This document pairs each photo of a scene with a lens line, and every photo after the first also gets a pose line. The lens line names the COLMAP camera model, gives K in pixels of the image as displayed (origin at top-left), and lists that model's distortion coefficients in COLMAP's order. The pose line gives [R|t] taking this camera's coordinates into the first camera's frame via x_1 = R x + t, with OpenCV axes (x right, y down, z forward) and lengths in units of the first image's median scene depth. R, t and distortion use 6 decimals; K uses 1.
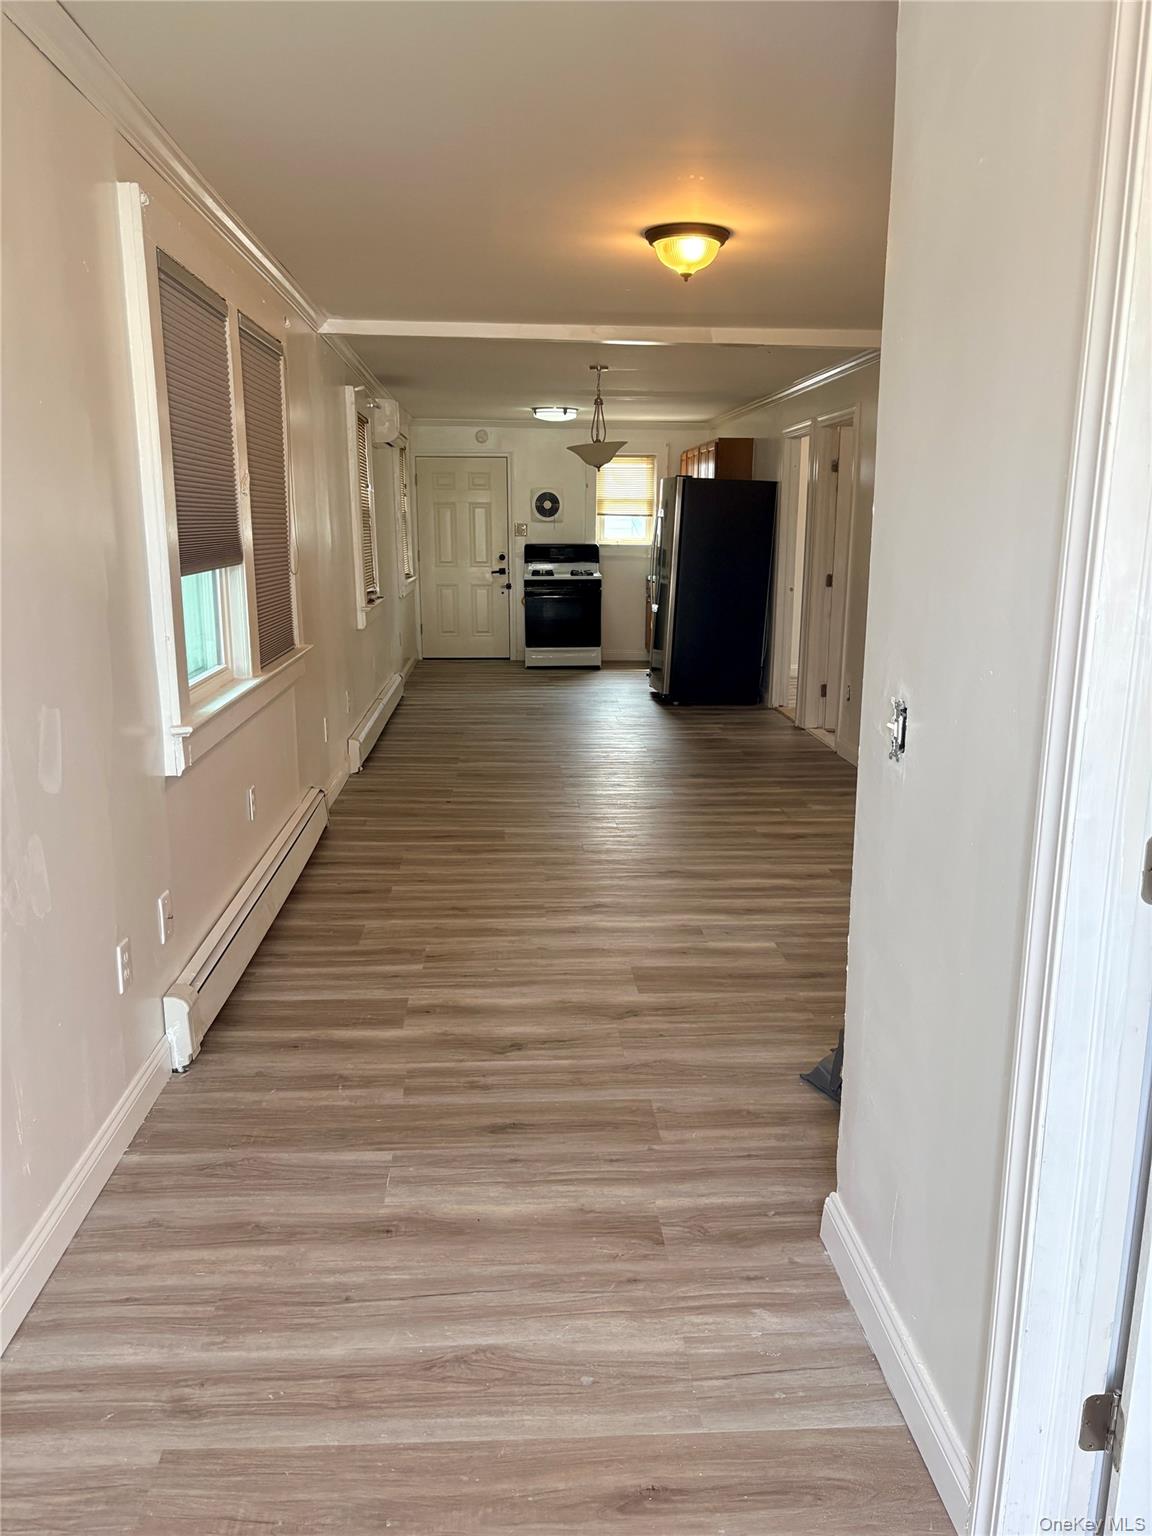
lens RADIAL K [[1146.2, 0, 574.9], [0, 1146.2, 781.6], [0, 0, 1]] dist [0.036958, -0.047338]
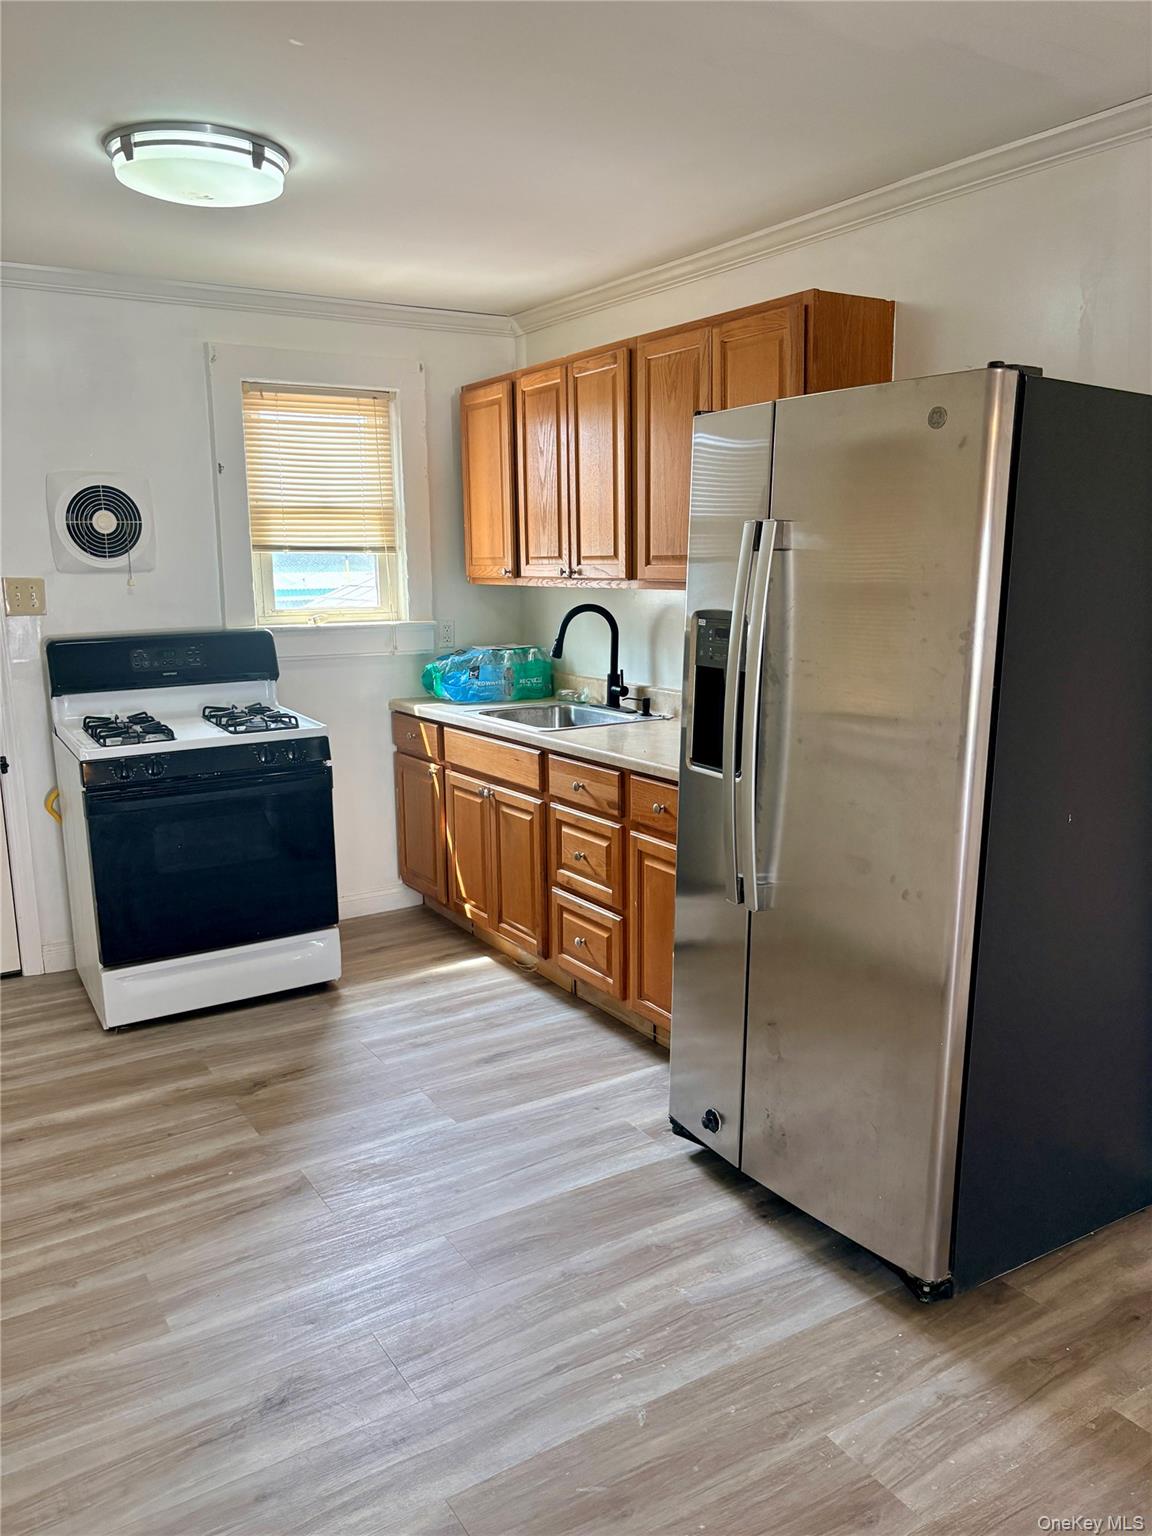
lens RADIAL K [[1146.2, 0, 580.1], [0, 1146.2, 758.5], [0, 0, 1]] dist [0.036958, -0.047338]
pose [[0.874277, -0.105020, 0.473931, -0.069886], [0.126178, 0.991923, -0.012961, -0.149321], [-0.468742, 0.071131, 0.880467, 0.638456]]
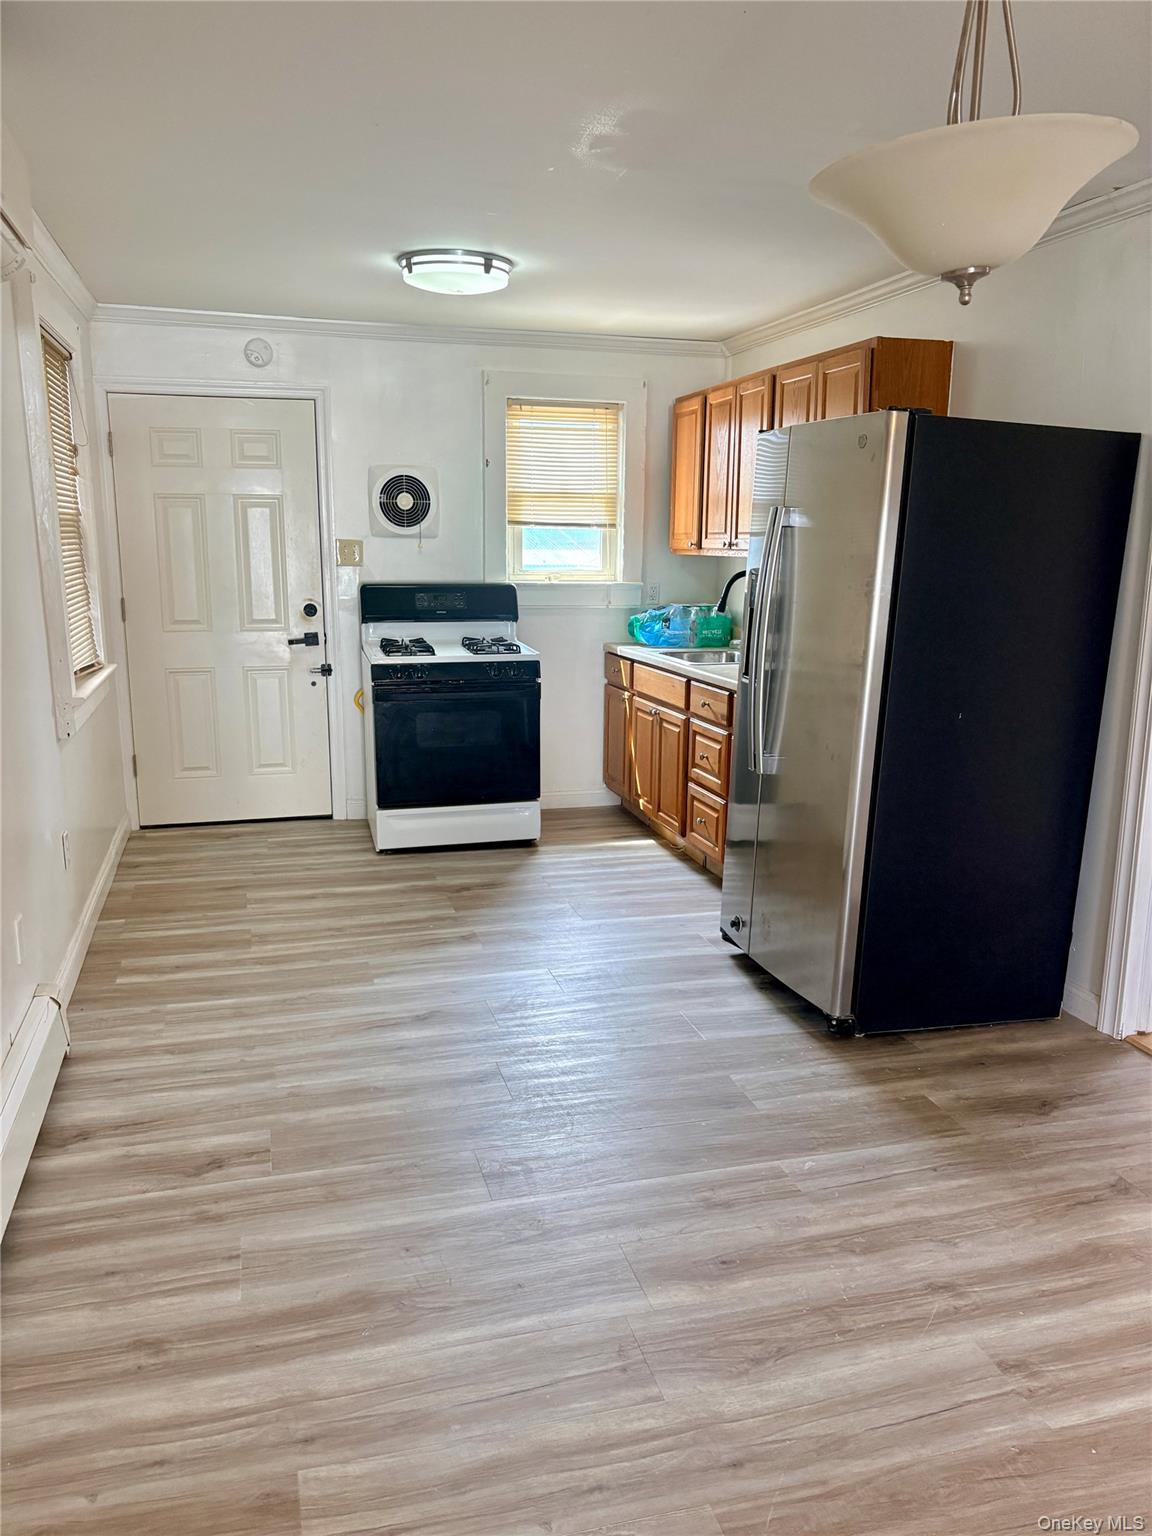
lens RADIAL K [[1146.2, 0, 580.2], [0, 1146.2, 757.2], [0, 0, 1]] dist [0.036958, -0.047338]
pose [[0.976579, -0.039151, 0.211565, -0.058195], [0.045124, 0.998706, -0.023476, -0.120044], [-0.210372, 0.032473, 0.977082, 0.520080]]
